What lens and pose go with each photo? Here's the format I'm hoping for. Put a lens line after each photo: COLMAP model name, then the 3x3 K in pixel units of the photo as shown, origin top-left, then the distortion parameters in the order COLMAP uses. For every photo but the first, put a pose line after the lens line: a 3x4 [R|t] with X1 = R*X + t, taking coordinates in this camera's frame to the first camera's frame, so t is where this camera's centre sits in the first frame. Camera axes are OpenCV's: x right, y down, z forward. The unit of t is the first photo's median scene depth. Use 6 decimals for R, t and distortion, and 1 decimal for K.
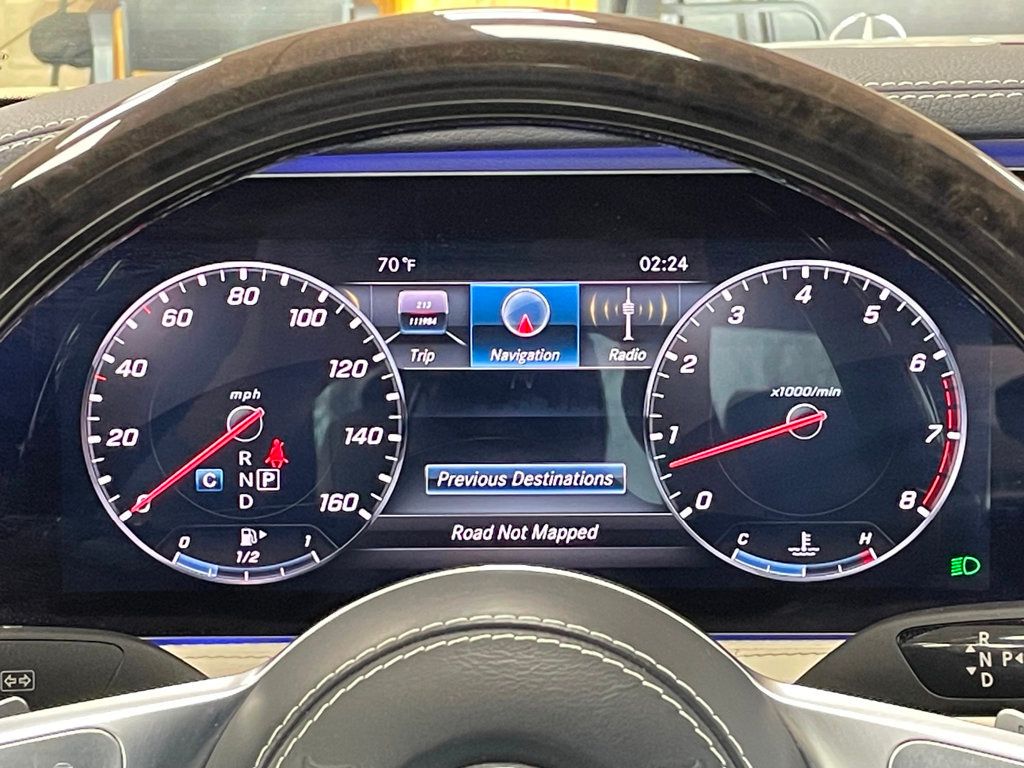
lens RADIAL K [[2389.1, 0, 512.0], [0, 2389.1, 384.0], [0, 0, 1]] dist [0.007094, 1.144936]
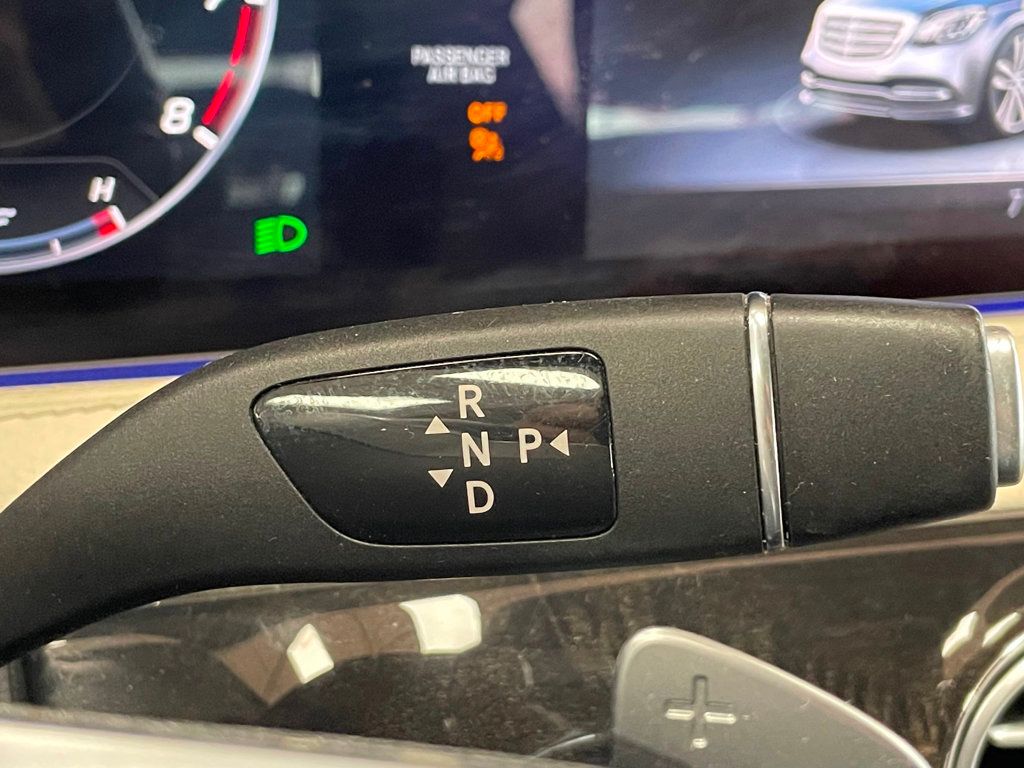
lens RADIAL K [[1607.8, 0, 512.0], [0, 1607.8, 384.0], [0, 0, 1]] dist [0.095371, 0.010368]
pose [[0.899228, -0.077405, 0.430578, 0.071135], [0.006505, 0.986479, 0.163756, 0.049117], [-0.437432, -0.144453, 0.887573, 0.635917]]
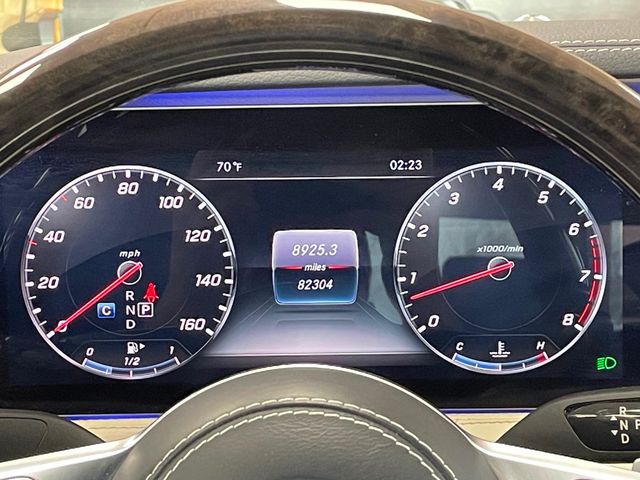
lens RADIAL K [[1493.2, 0, 320.0], [0, 1493.2, 240.0], [0, 0, 1]] dist [0.007094, 1.144936]
pose [[0.999934, -0.007716, 0.008470, 0.000726], [0.007797, 0.999923, -0.009649, 0.005939], [-0.008395, 0.009714, 0.999918, 0.054939]]
